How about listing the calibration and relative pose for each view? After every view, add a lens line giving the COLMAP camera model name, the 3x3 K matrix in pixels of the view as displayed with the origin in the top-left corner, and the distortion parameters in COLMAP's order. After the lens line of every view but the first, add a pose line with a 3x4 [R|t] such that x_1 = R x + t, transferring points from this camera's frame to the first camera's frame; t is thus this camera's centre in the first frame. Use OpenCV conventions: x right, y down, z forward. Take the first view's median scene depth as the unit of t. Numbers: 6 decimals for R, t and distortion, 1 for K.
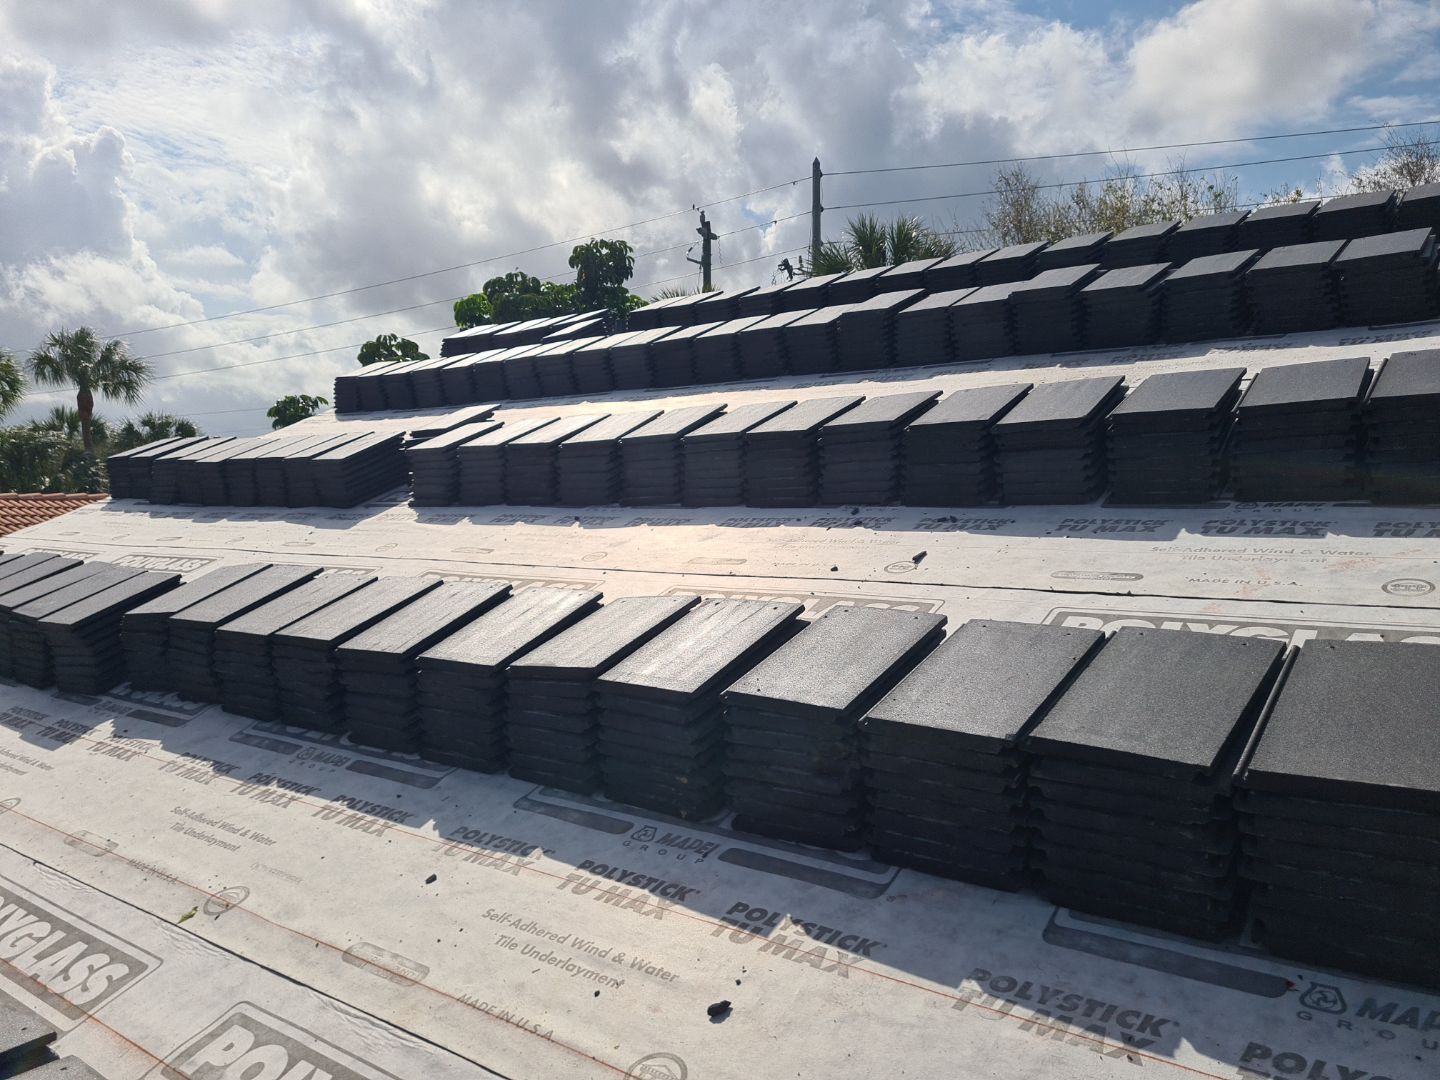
lens RADIAL K [[1095.0, 0, 712.5], [0, 1095.0, 530.2], [0, 0, 1]] dist [0.042757, -0.041579]
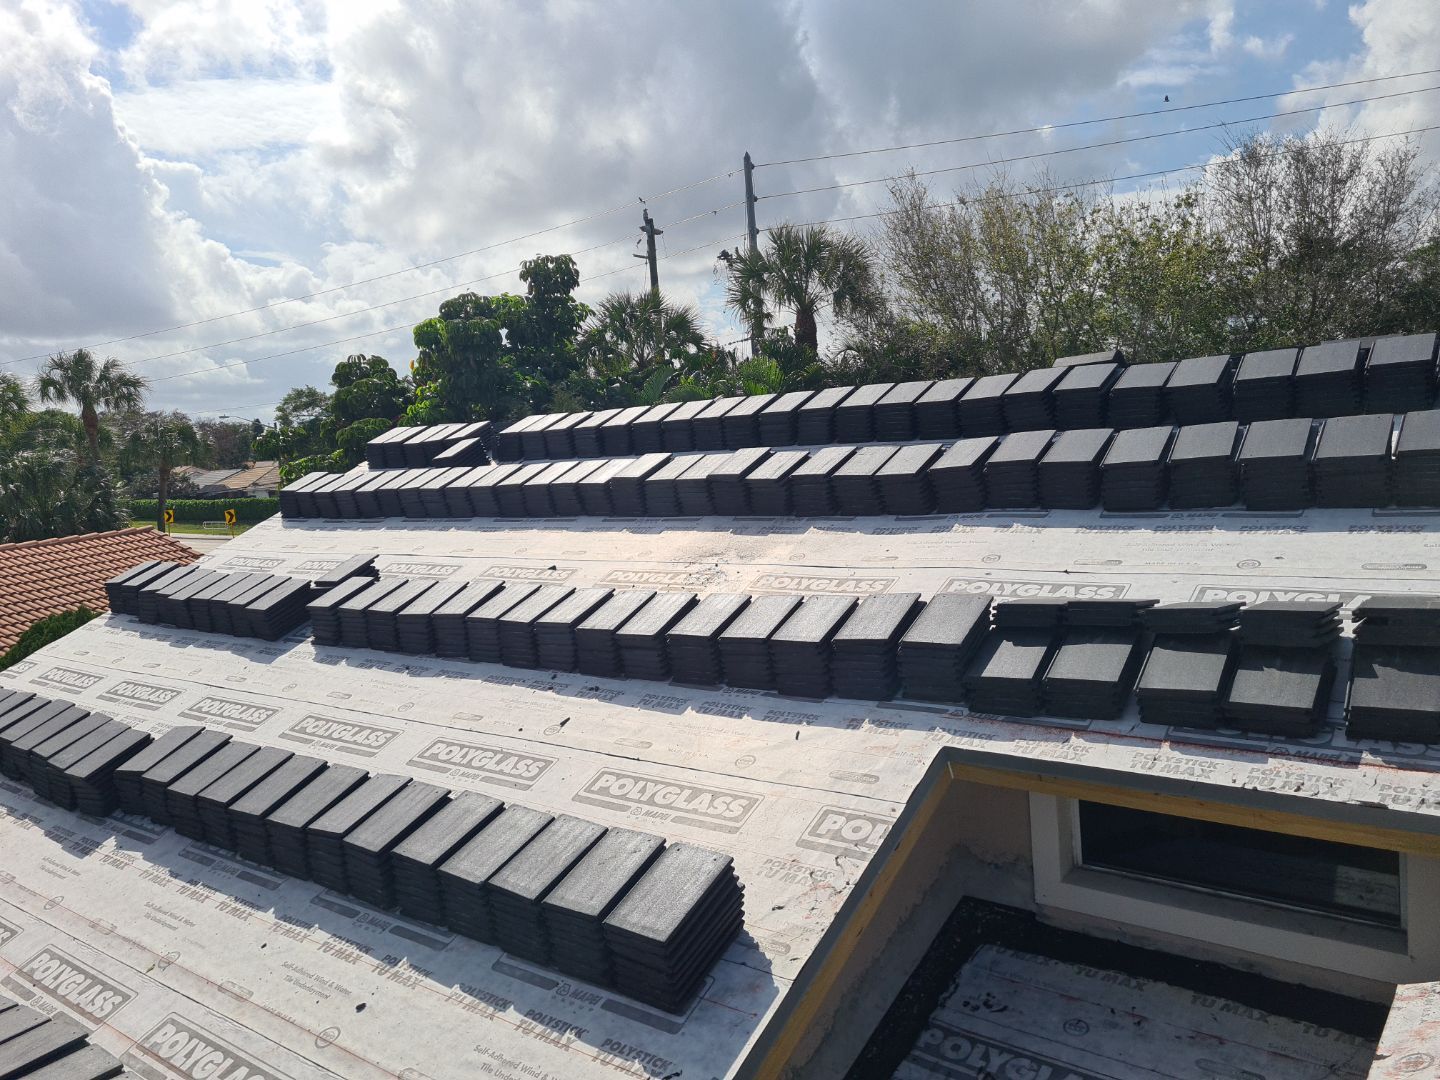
lens RADIAL K [[1089.6, 0, 729.4], [0, 1089.6, 514.5], [0, 0, 1]] dist [0.060249, -0.058383]
pose [[0.997490, -0.070670, -0.004318, 0.559381], [0.070800, 0.996027, 0.054011, -0.442233], [0.000484, -0.054181, 0.998531, -0.841036]]
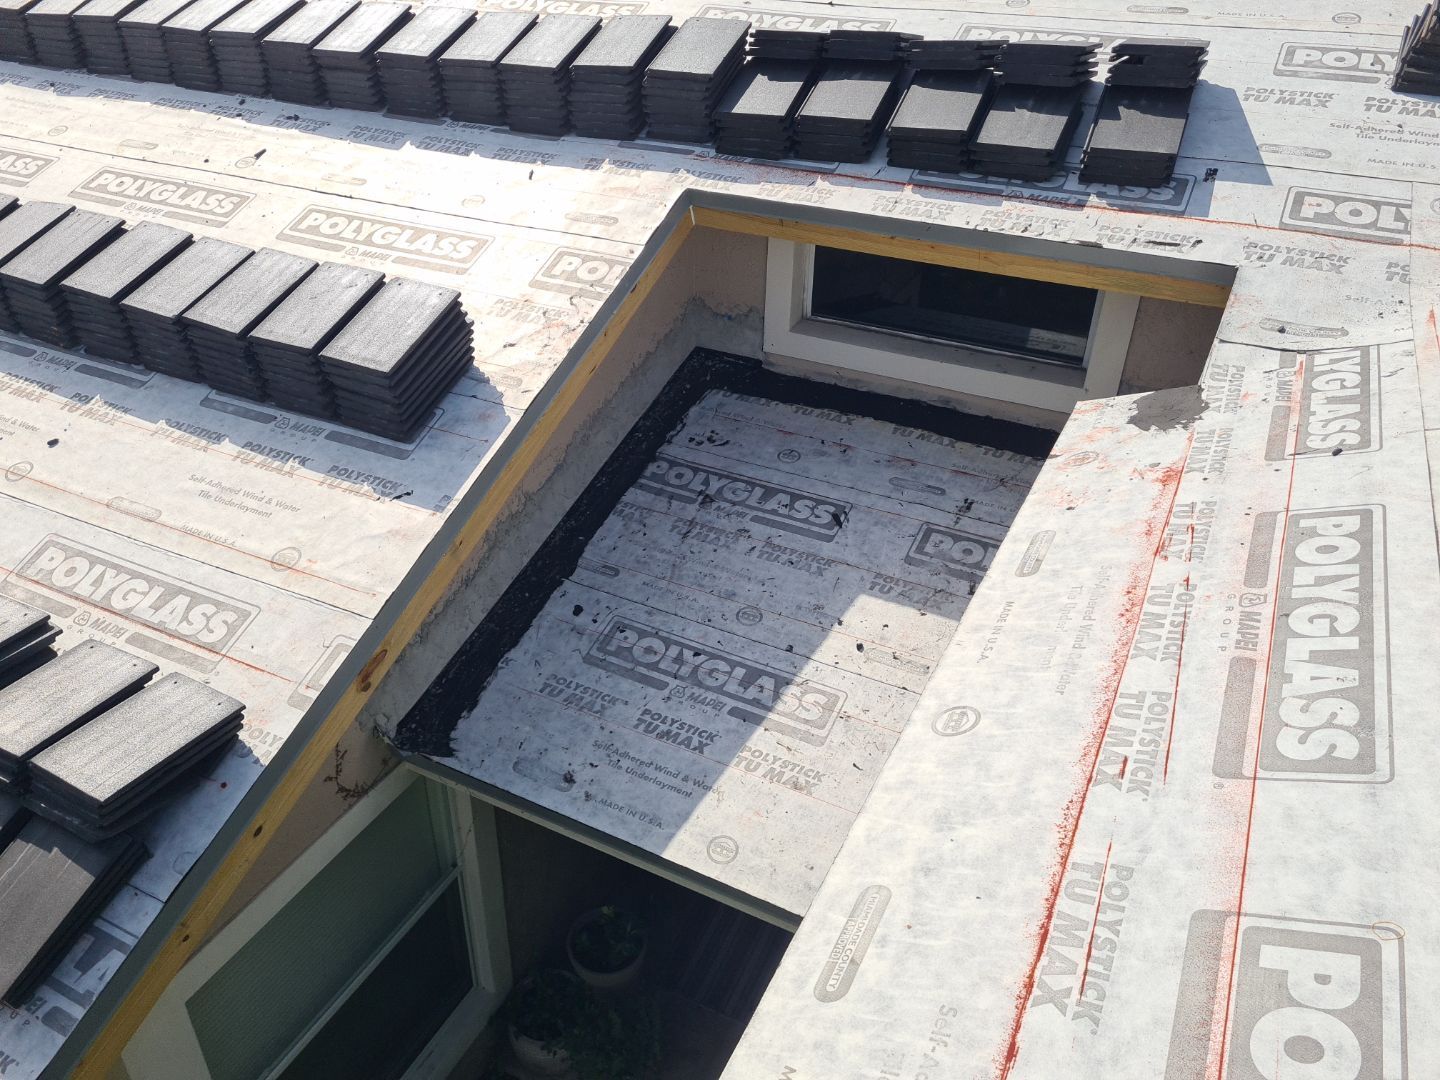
lens RADIAL K [[1097.5, 0, 701.1], [0, 1097.5, 512.4], [0, 0, 1]] dist [0.057694, -0.038395]
pose [[0.981851, -0.084993, 0.169542, 0.563983], [-0.008908, 0.872303, 0.488885, -0.348782], [-0.189443, -0.481523, 0.855714, -0.782108]]
